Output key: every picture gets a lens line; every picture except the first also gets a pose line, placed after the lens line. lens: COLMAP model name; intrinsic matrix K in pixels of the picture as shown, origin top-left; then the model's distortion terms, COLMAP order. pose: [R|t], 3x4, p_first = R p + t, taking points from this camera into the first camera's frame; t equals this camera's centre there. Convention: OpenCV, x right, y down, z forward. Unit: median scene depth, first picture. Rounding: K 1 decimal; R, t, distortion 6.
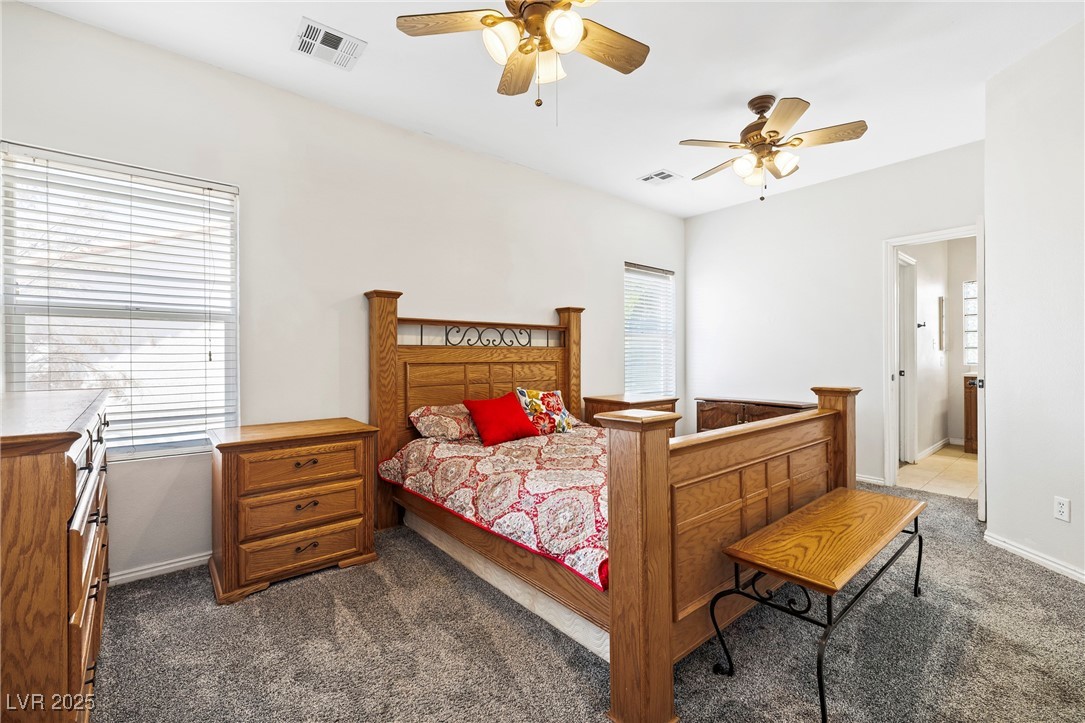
lens RADIAL K [[463.4, 0, 544.3], [0, 463.4, 358.3], [0, 0, 1]] dist [-0.000600, 0.000476]
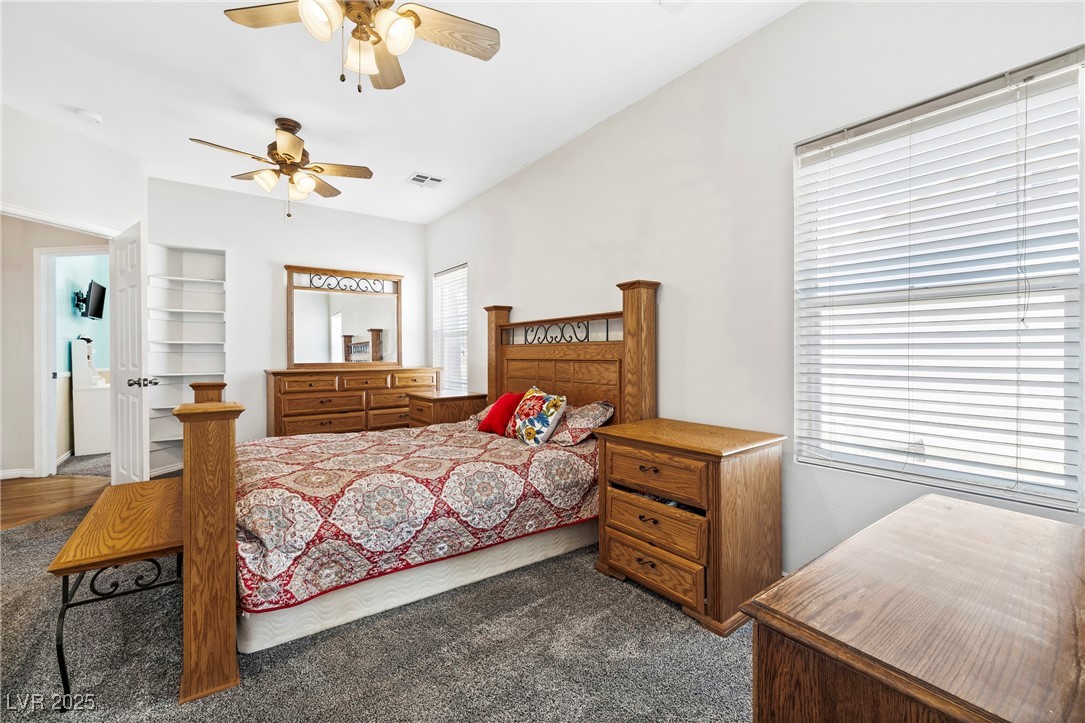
lens RADIAL K [[463.4, 0, 544.3], [0, 463.4, 358.3], [0, 0, 1]] dist [-0.000600, 0.000476]
pose [[-0.080067, 0.012308, -0.996713, 0.846640], [-0.001406, 0.999921, 0.012461, -0.006165], [0.996788, 0.002399, -0.080043, 1.041345]]
